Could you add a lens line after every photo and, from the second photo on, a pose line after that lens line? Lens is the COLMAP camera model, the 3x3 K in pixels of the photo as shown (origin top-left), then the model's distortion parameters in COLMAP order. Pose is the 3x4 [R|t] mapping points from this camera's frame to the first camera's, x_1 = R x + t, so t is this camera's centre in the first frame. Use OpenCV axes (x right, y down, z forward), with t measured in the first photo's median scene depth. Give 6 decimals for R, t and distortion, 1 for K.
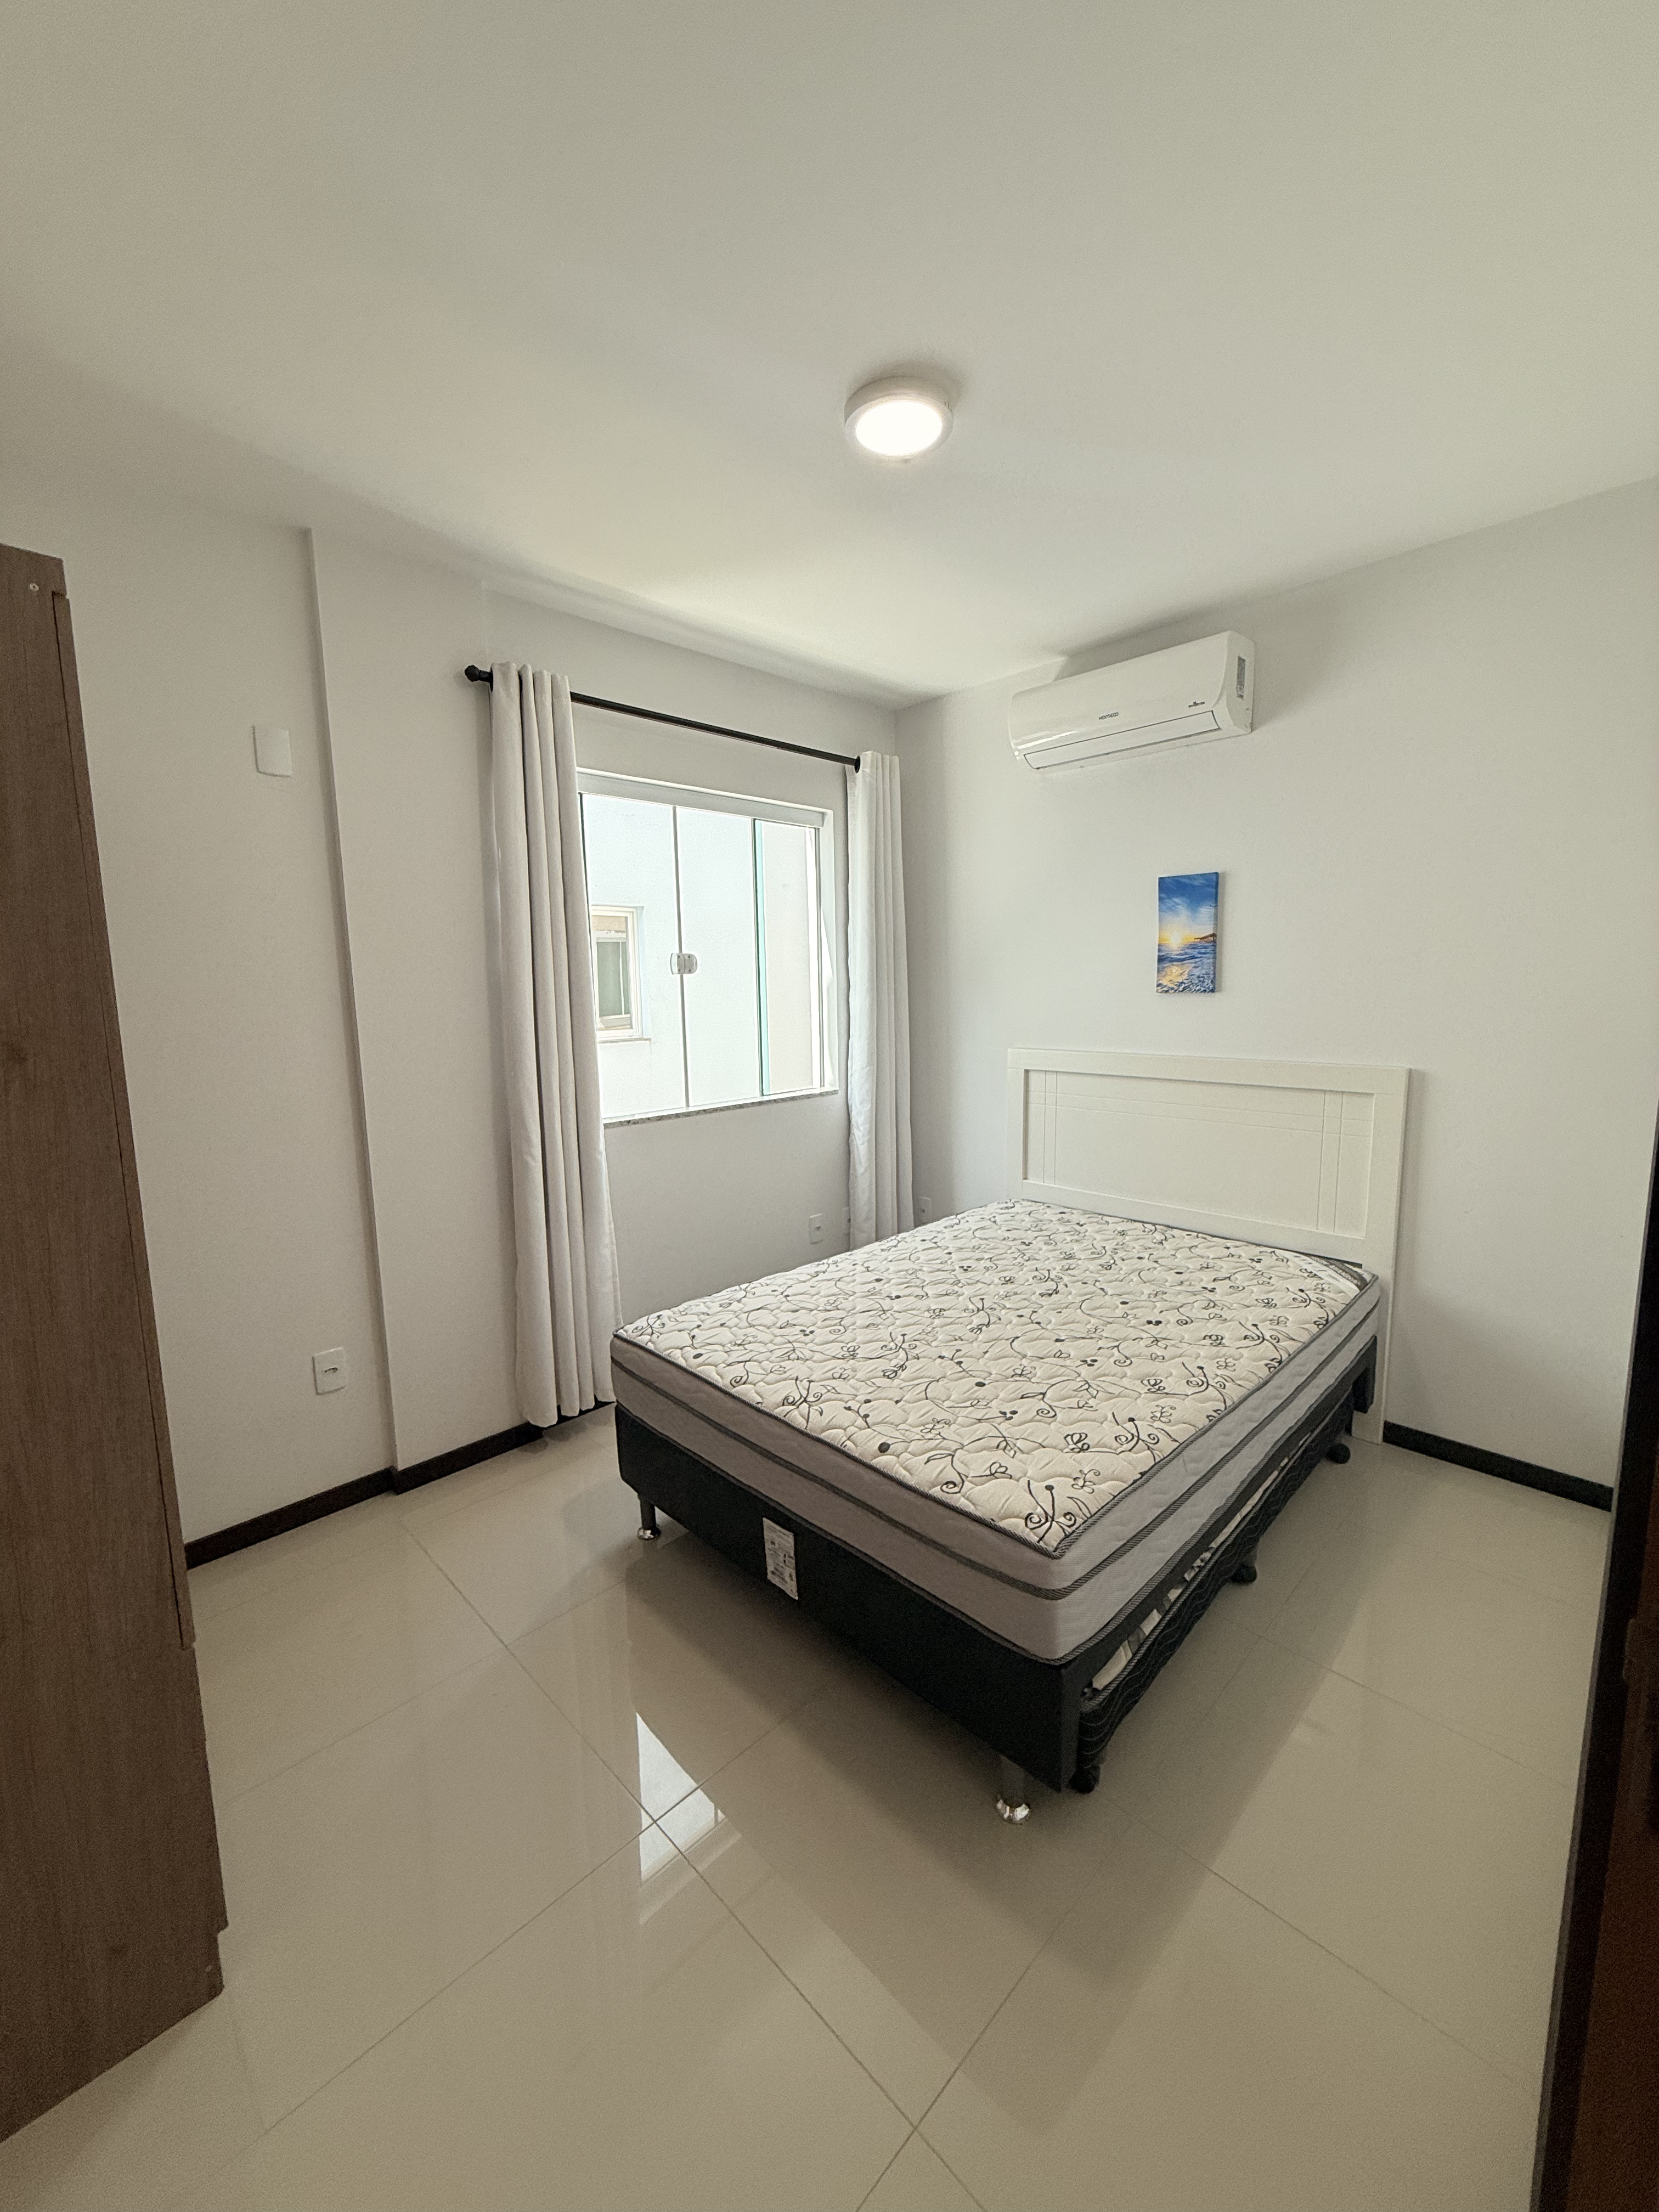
lens RADIAL K [[892.8, 0, 835.9], [0, 892.8, 1102.8], [0, 0, 1]] dist [-0.007555, 0.002287]
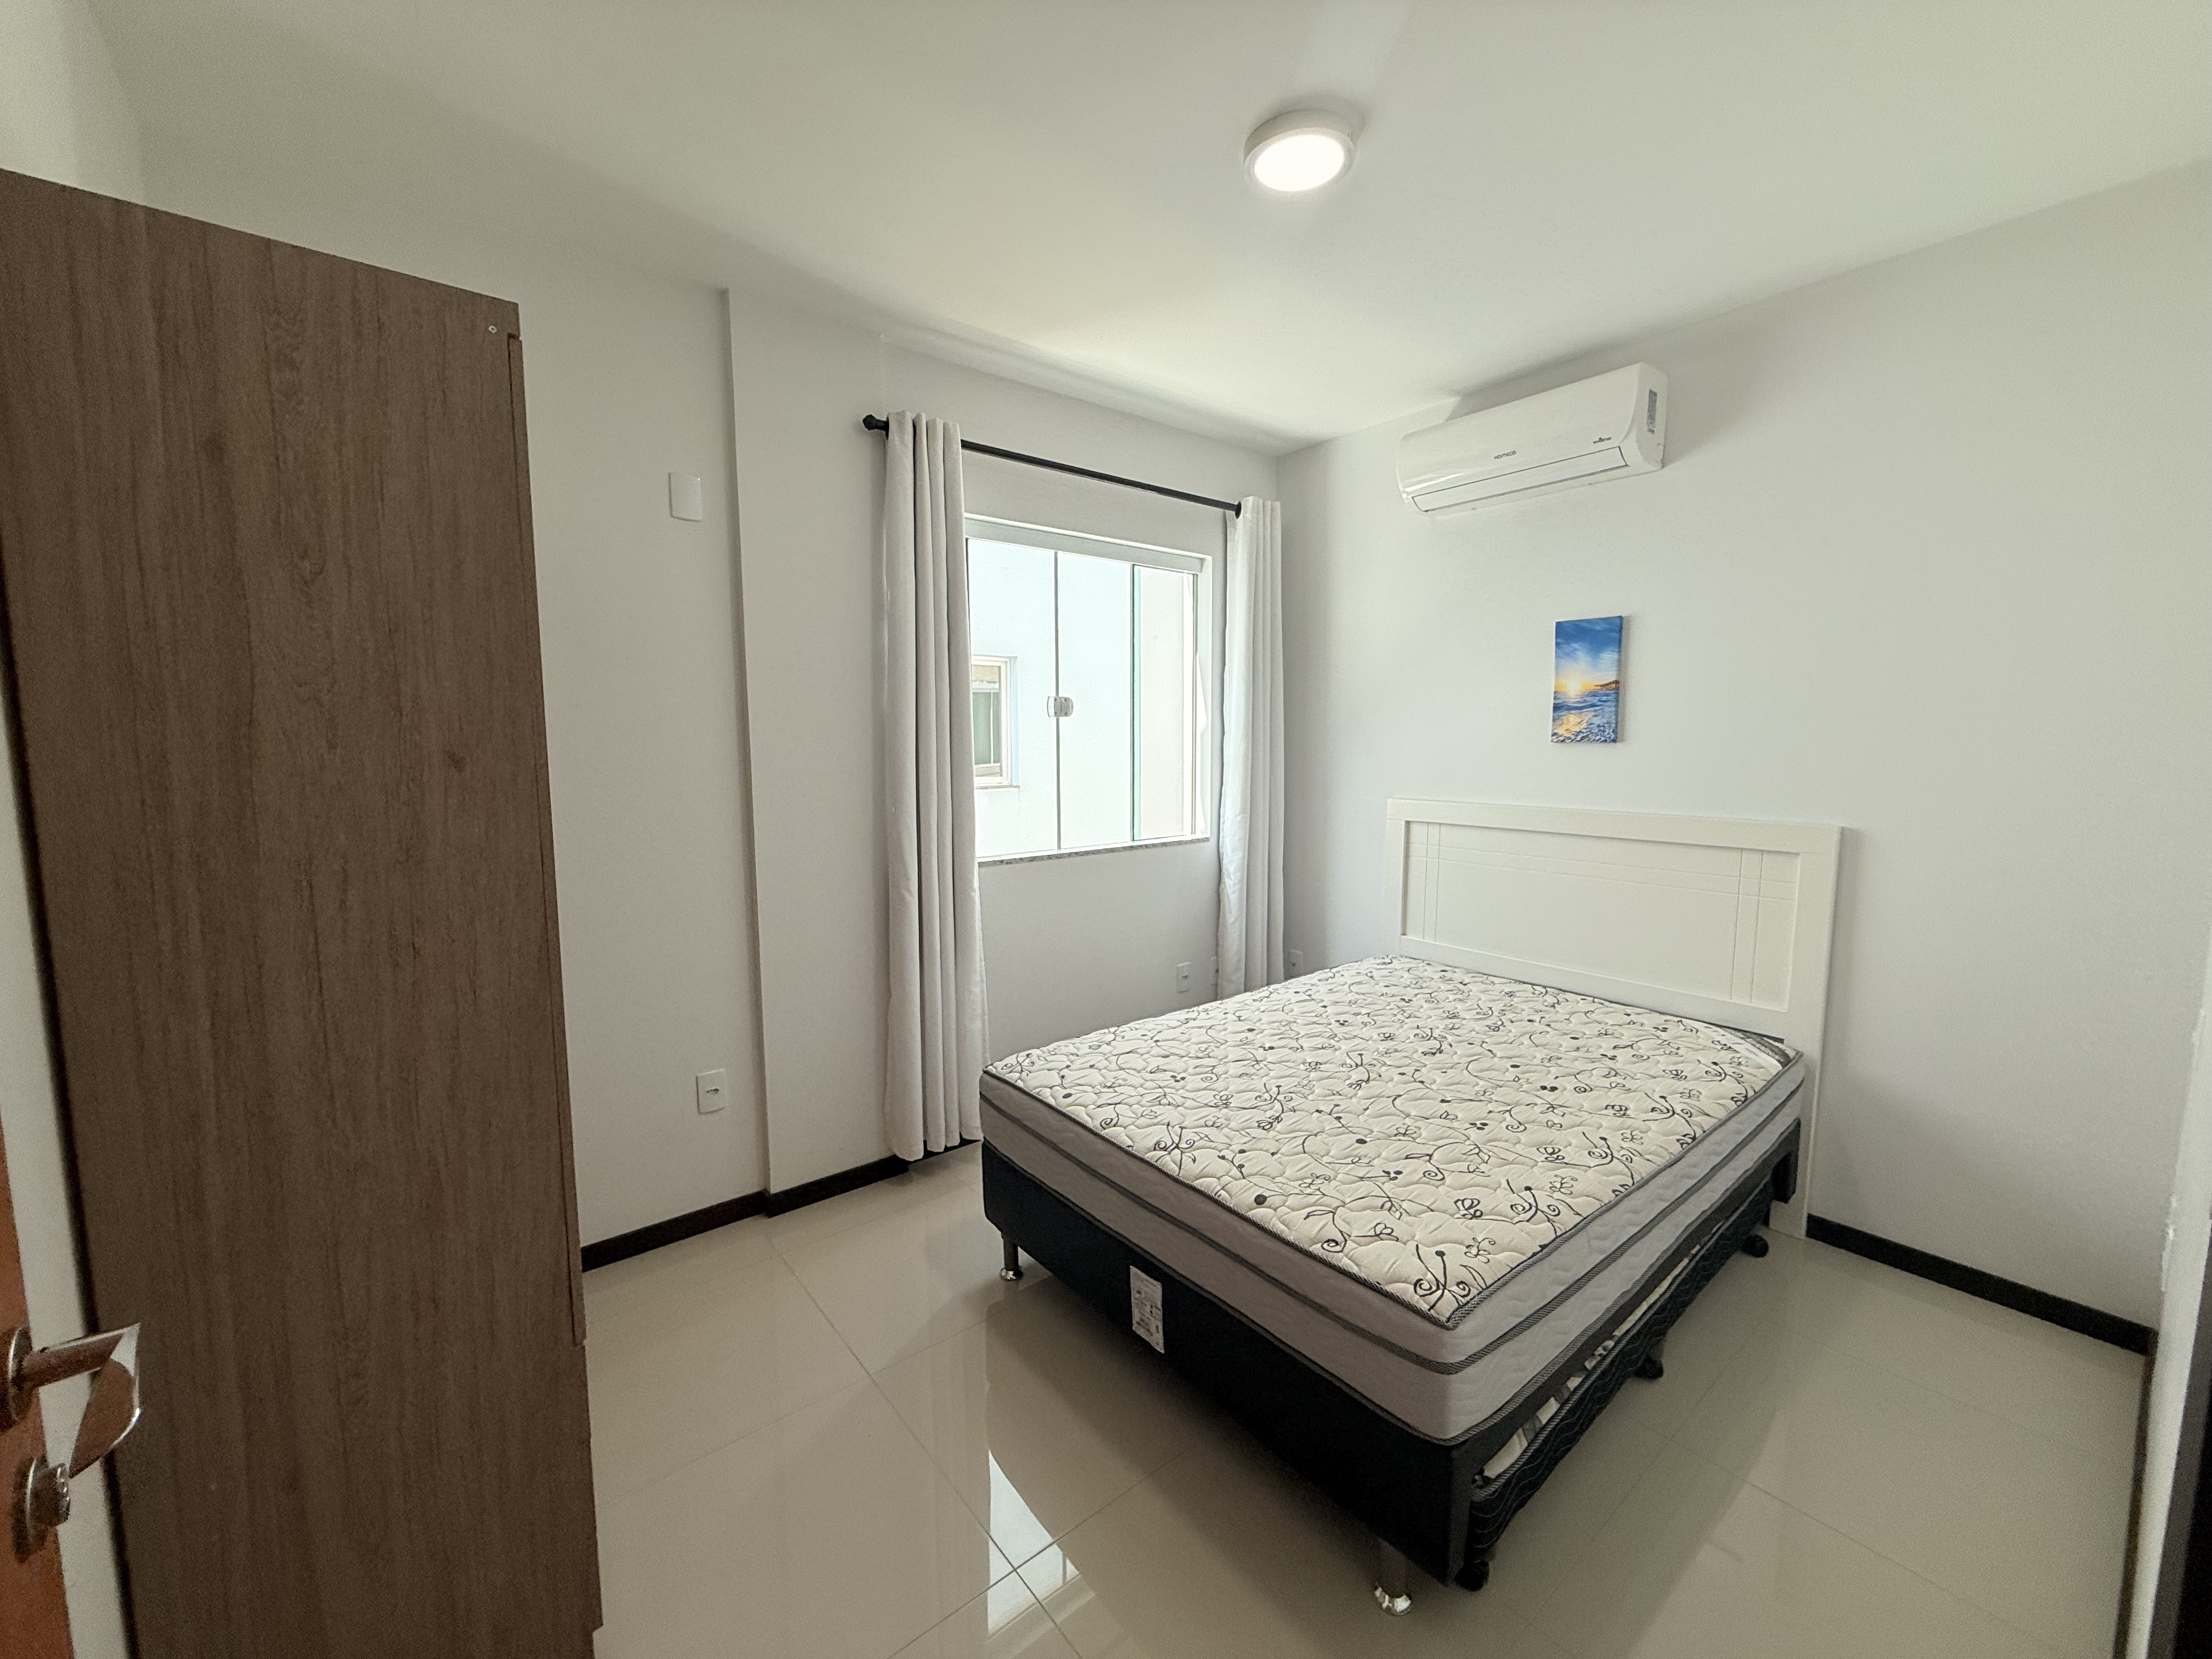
lens RADIAL K [[892.8, 0, 1102.9], [0, 892.8, 832.6], [0, 0, 1]] dist [-0.007555, 0.002287]
pose [[0.994010, 0.026725, -0.105974, -0.016108], [-0.029612, 0.999229, -0.025763, 0.014247], [0.105204, 0.028747, 0.994035, 0.010523]]
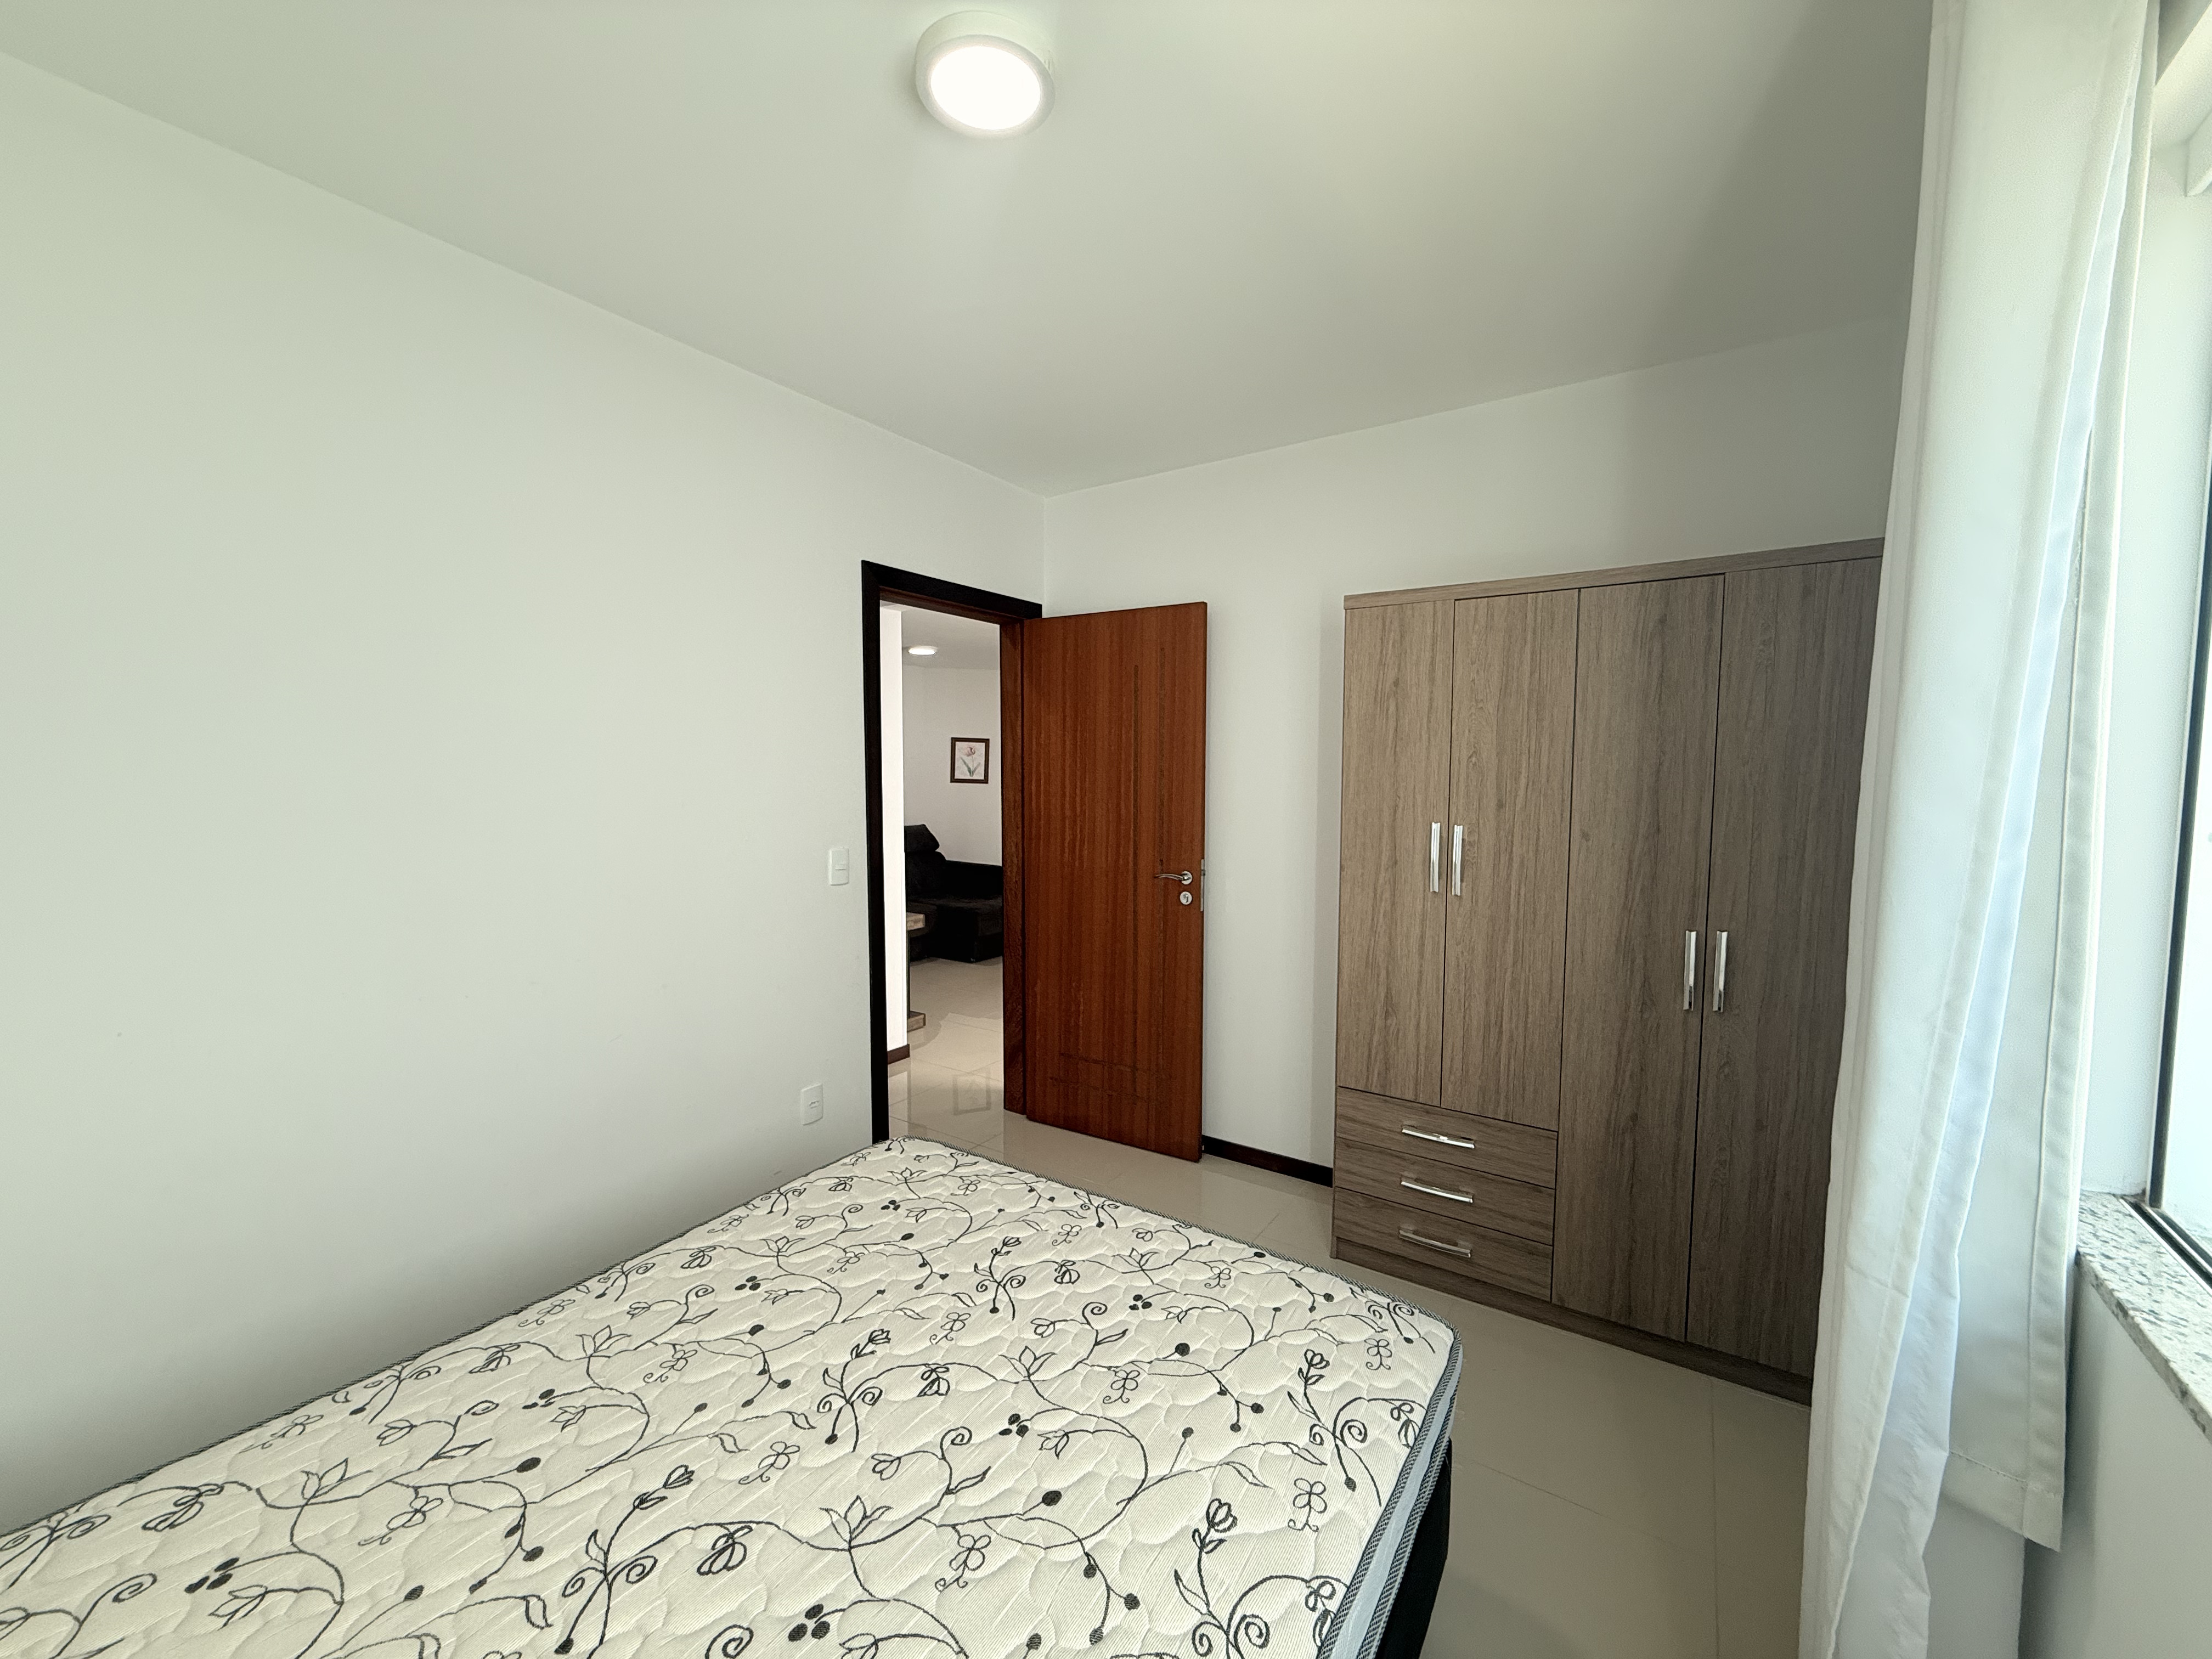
lens RADIAL K [[892.8, 0, 1104.3], [0, 892.8, 834.0], [0, 0, 1]] dist [-0.007555, 0.002287]
pose [[-0.982598, 0.029205, -0.183434, 0.265377], [-0.009446, 0.978427, 0.206376, -0.181371], [0.185504, 0.204518, -0.961125, 1.234431]]
